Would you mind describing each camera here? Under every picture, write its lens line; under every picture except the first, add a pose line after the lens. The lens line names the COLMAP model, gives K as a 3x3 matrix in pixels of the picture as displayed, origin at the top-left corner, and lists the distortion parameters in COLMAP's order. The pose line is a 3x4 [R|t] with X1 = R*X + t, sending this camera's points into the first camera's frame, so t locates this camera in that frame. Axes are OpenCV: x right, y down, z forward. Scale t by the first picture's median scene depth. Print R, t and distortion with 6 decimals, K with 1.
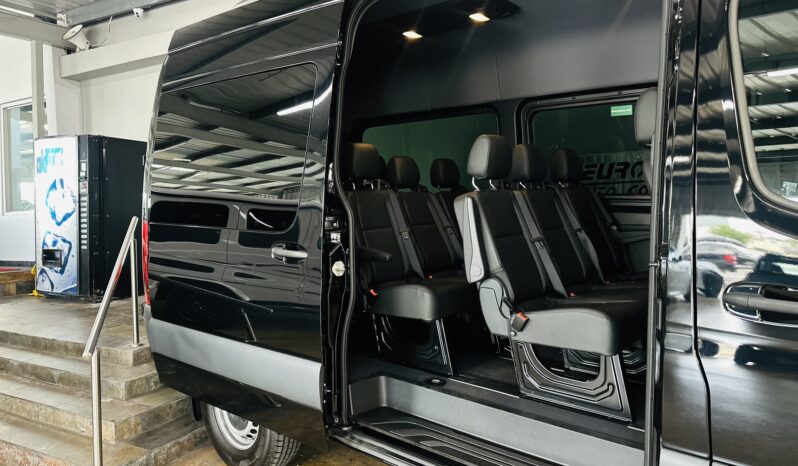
lens RADIAL K [[588.0, 0, 397.6], [0, 588.0, 242.2], [0, 0, 1]] dist [-0.000441, -0.003590]
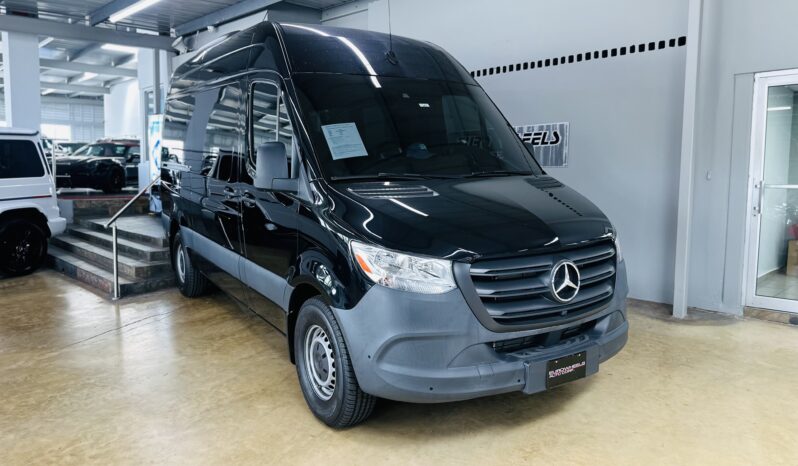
lens RADIAL K [[588.0, 0, 397.6], [0, 588.0, 242.2], [0, 0, 1]] dist [-0.000441, -0.003590]
pose [[0.957831, 0.060797, -0.280826, 0.535141], [-0.038505, 0.995702, 0.084235, 0.007392], [0.284740, -0.069869, 0.956055, -0.383112]]
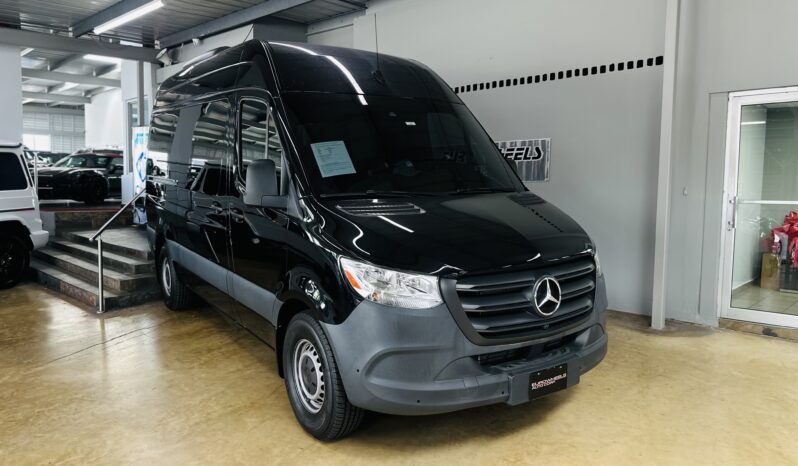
lens RADIAL K [[589.3, 0, 400.8], [0, 589.3, 247.3], [0, 0, 1]] dist [-0.000902, -0.001206]
pose [[0.966808, 0.059823, -0.248403, 0.534910], [-0.042764, 0.996377, 0.073517, -0.000227], [0.251901, -0.060454, 0.965863, -0.402820]]
